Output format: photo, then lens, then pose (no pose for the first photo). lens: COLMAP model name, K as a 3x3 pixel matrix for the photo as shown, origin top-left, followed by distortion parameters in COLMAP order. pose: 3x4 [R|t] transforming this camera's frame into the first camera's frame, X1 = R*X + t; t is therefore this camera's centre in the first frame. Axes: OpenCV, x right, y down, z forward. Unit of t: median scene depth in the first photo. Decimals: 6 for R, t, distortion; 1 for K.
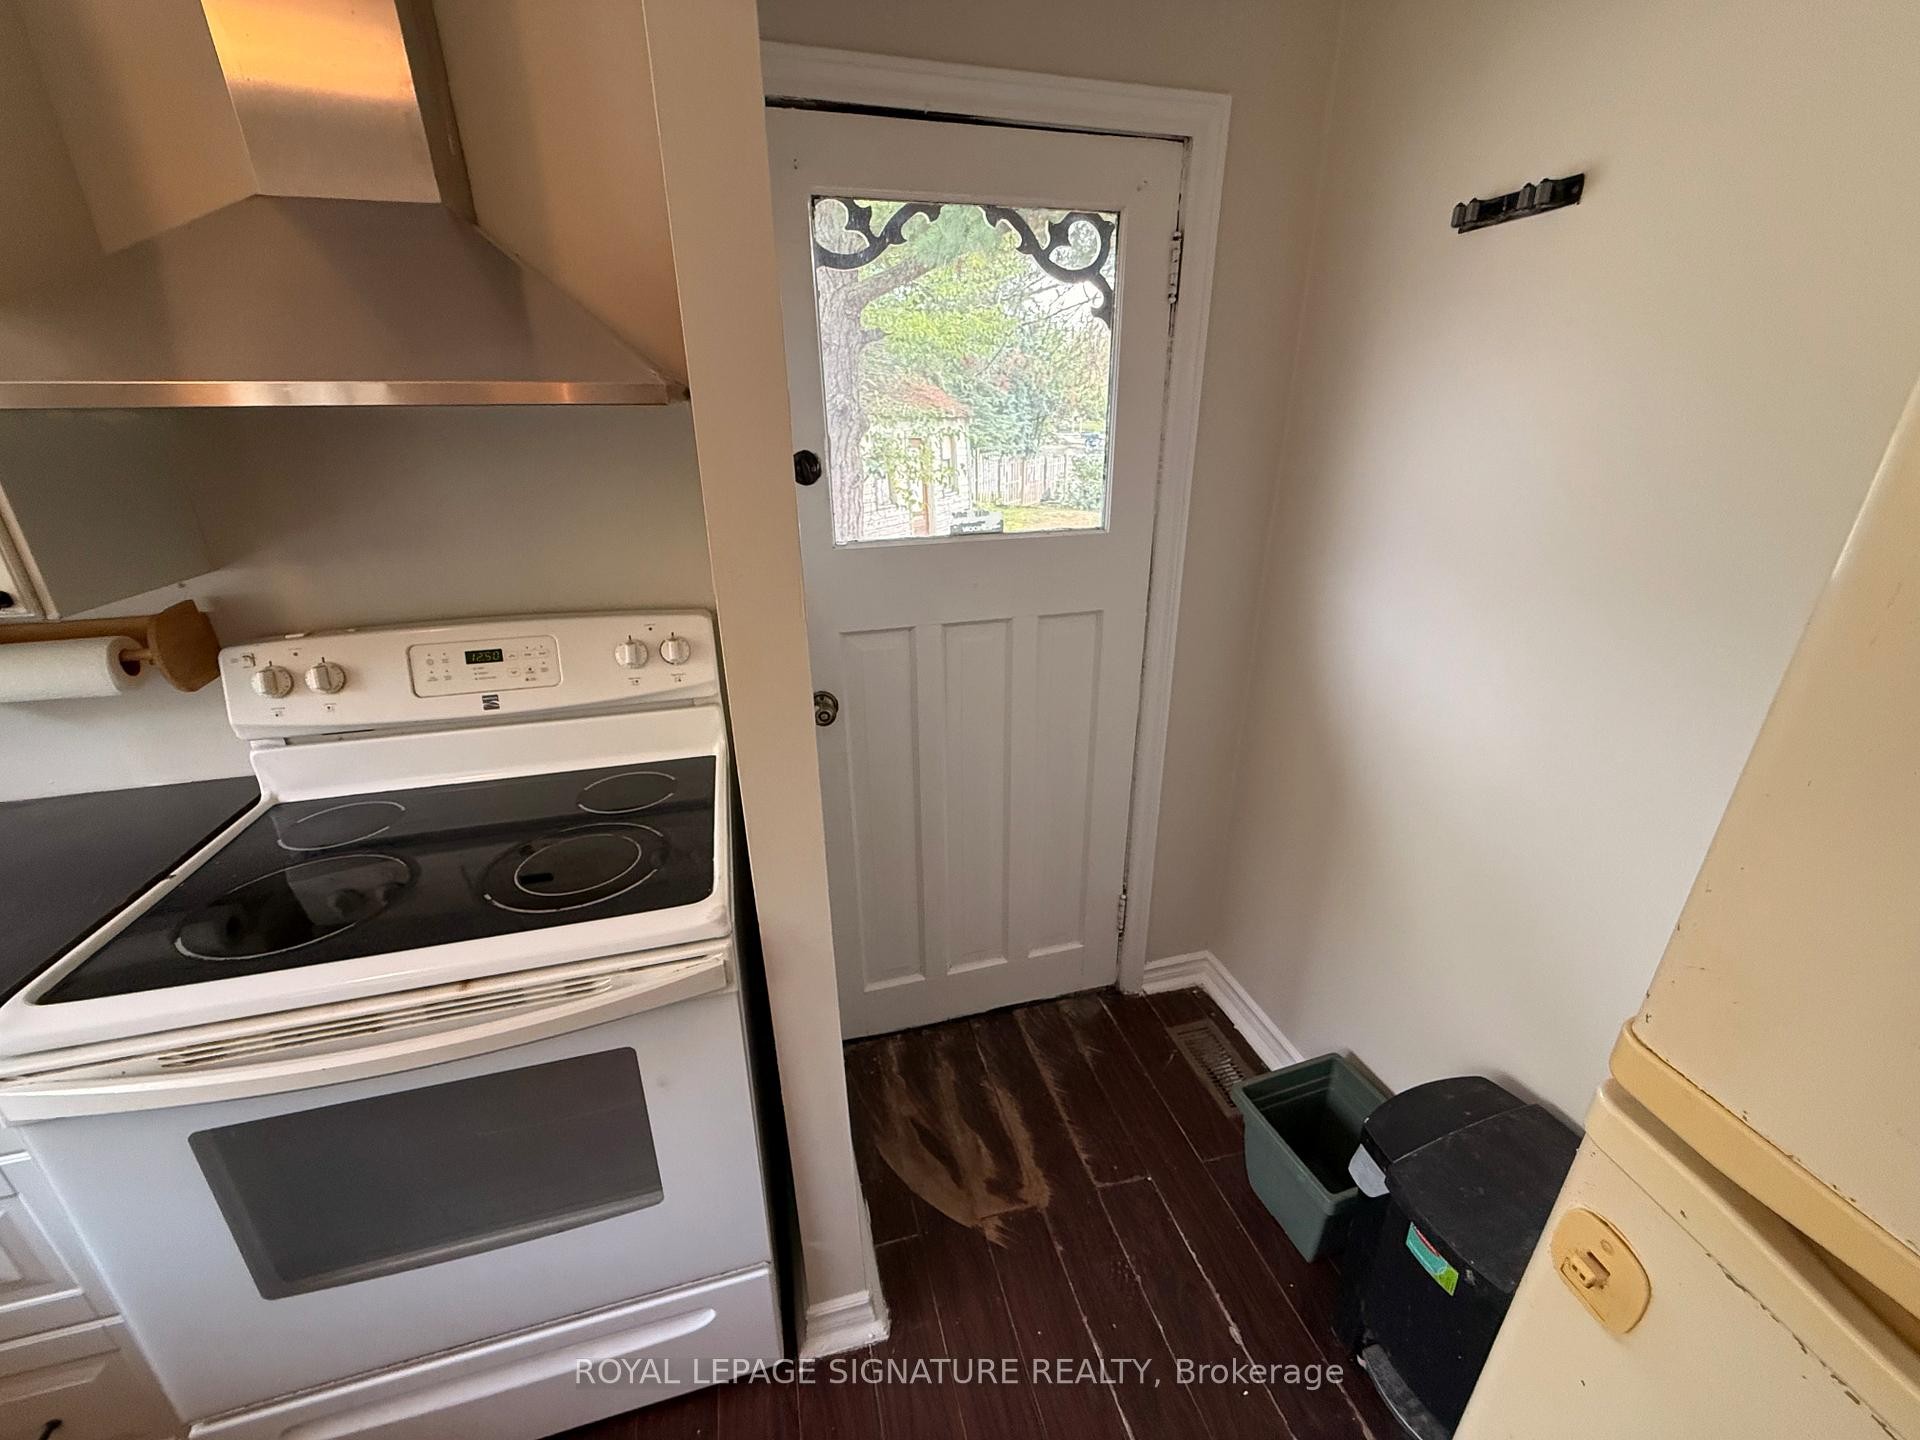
lens RADIAL K [[767.4, 0, 957.0], [0, 767.4, 721.5], [0, 0, 1]] dist [0.000248, 0.000076]
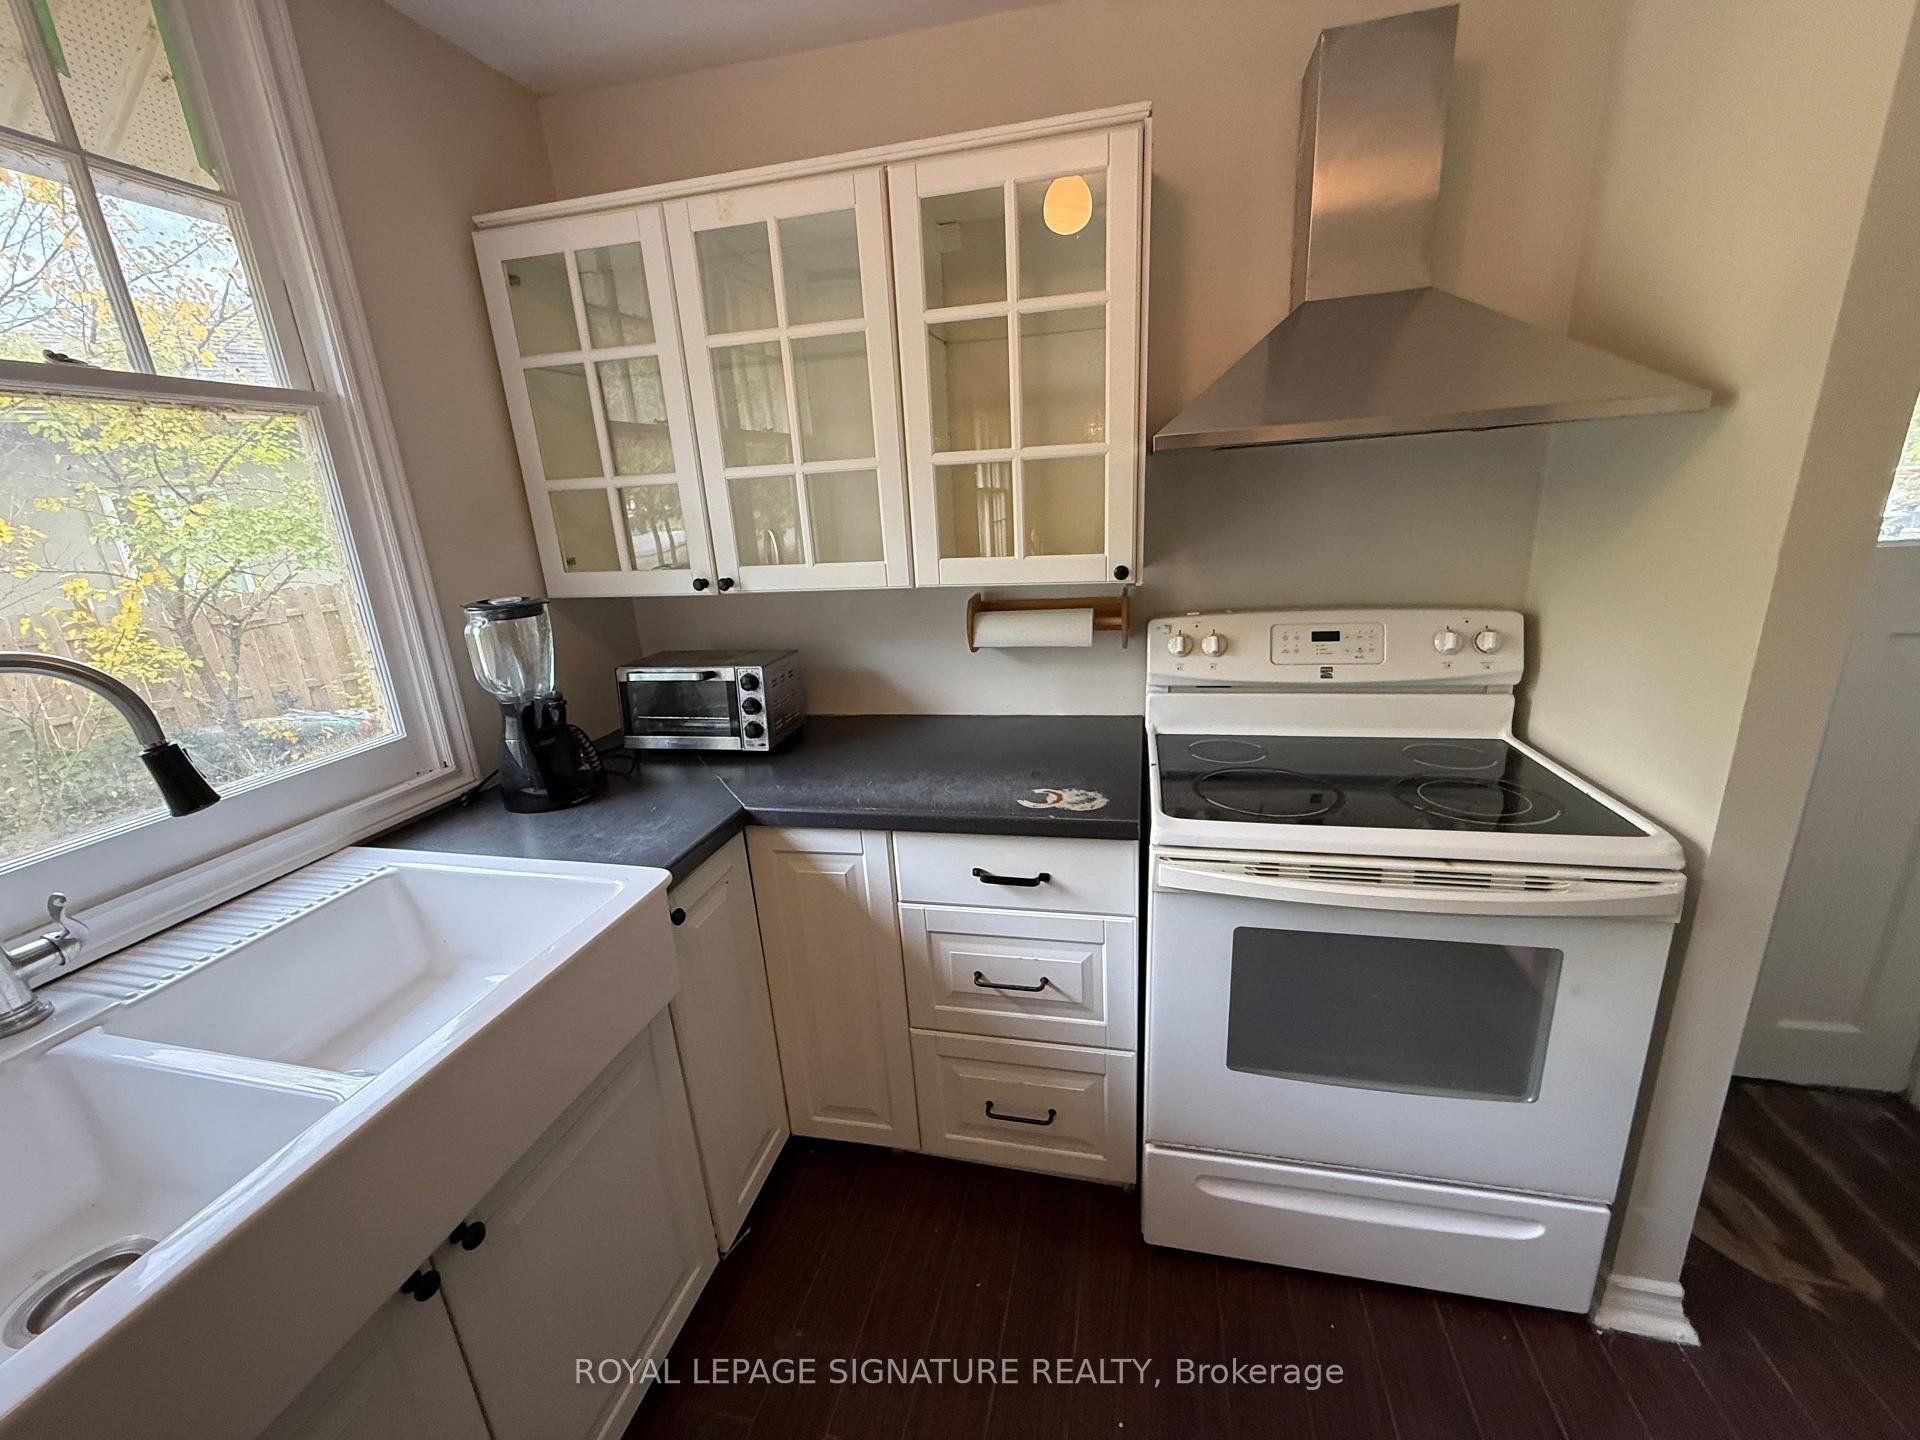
lens RADIAL K [[767.4, 0, 956.3], [0, 767.4, 720.5], [0, 0, 1]] dist [0.000248, 0.000076]
pose [[0.876638, 0.092614, -0.472153, -0.541574], [-0.129002, 0.990613, -0.045205, 0.188680], [0.463534, 0.100537, 0.880357, -0.381358]]
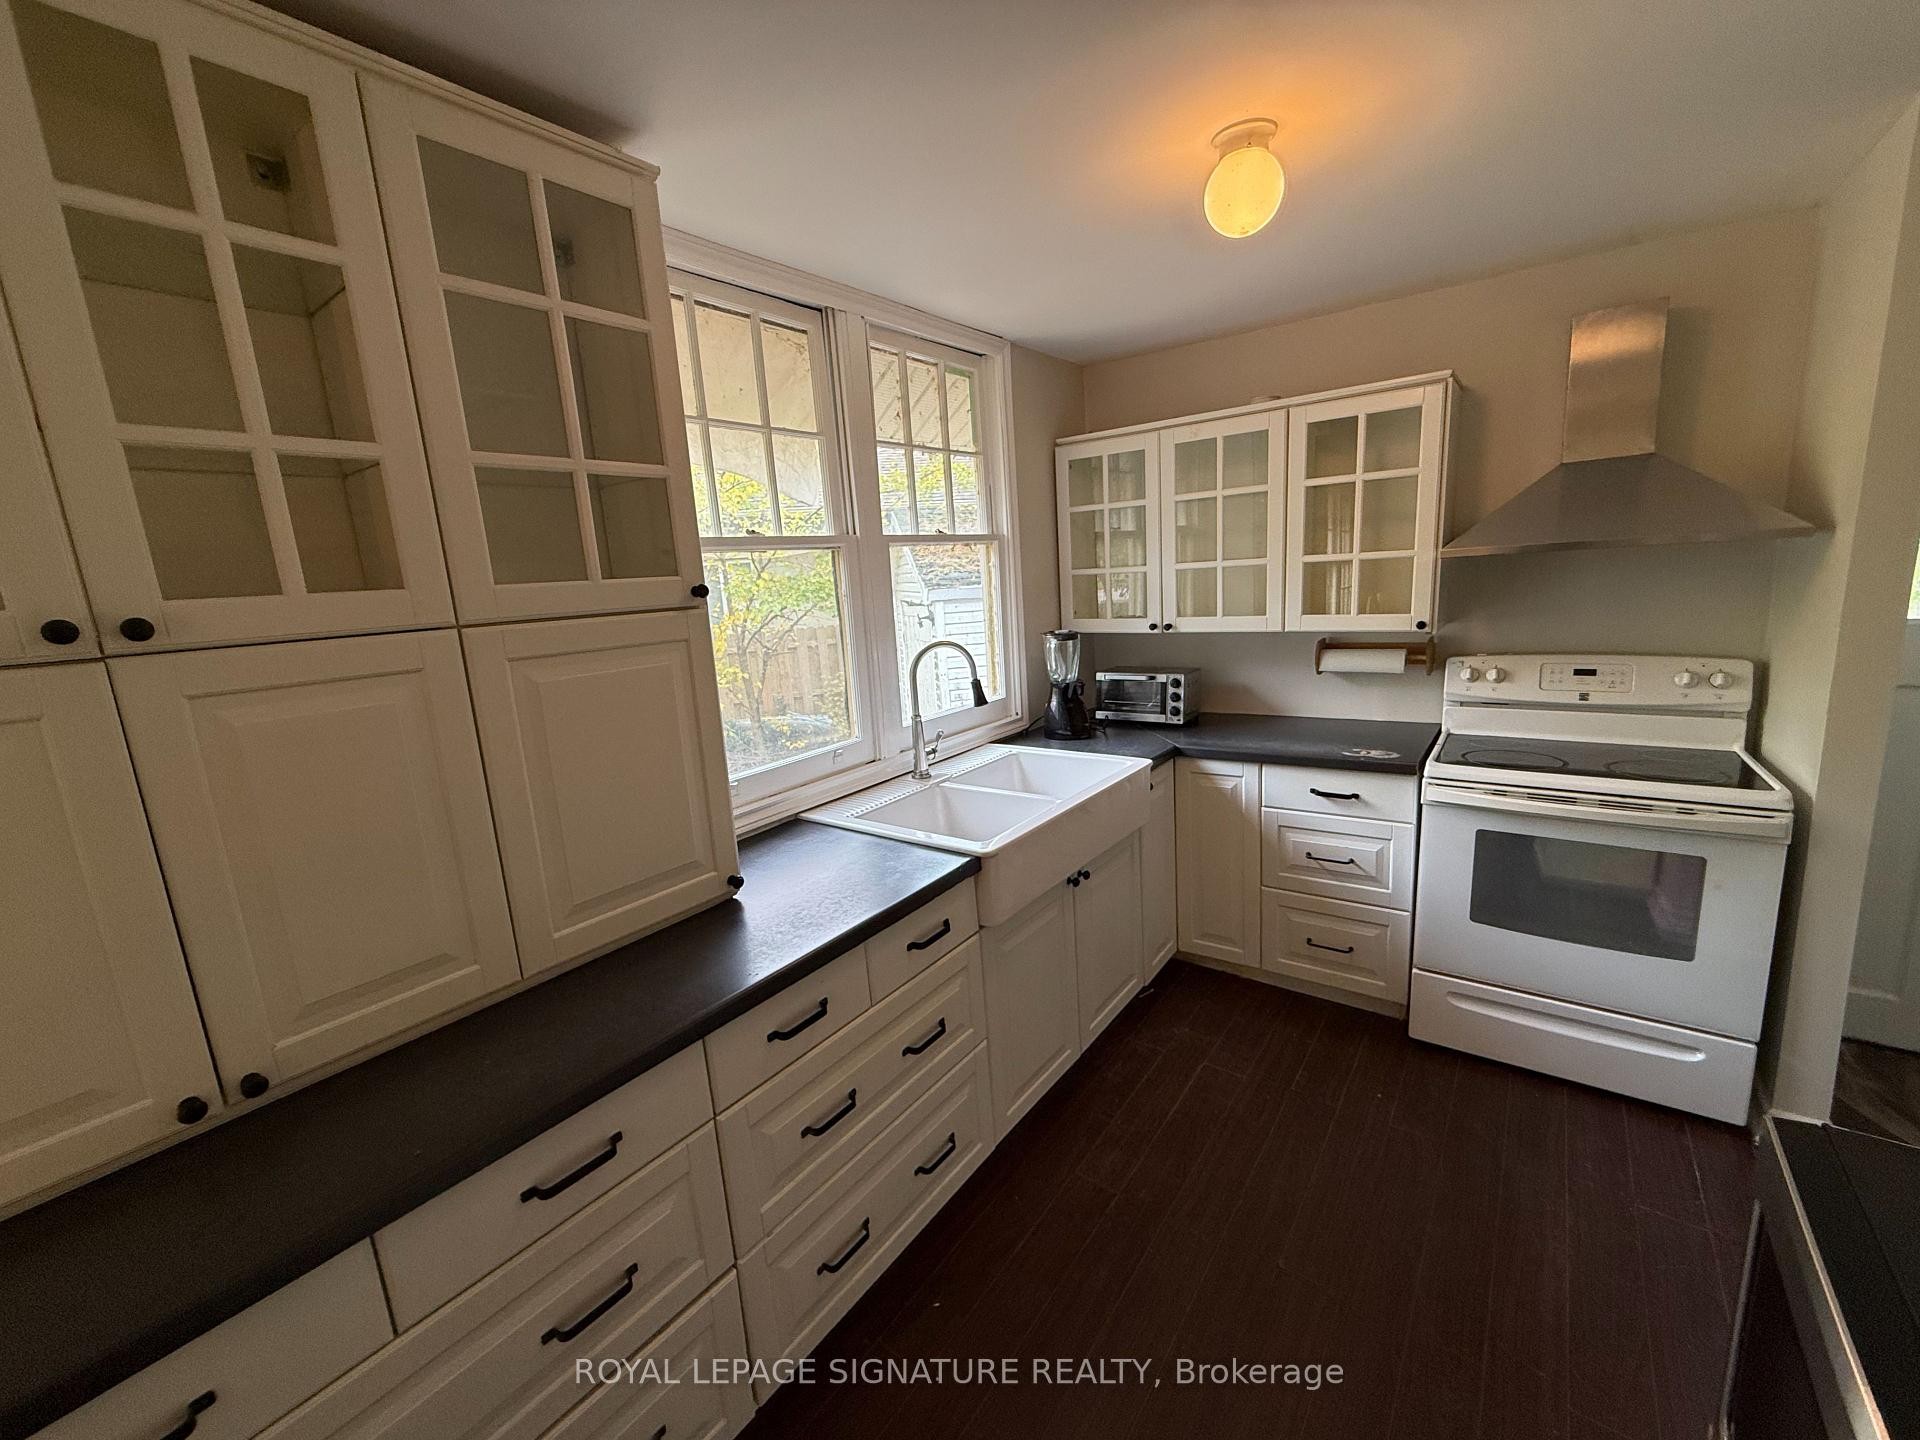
lens RADIAL K [[767.4, 0, 952.3], [0, 767.4, 720.1], [0, 0, 1]] dist [0.000248, 0.000076]
pose [[0.608111, 0.114442, -0.785560, -0.075211], [-0.237252, 0.970528, -0.042271, 0.470054], [0.757570, 0.212081, 0.617340, -1.285247]]
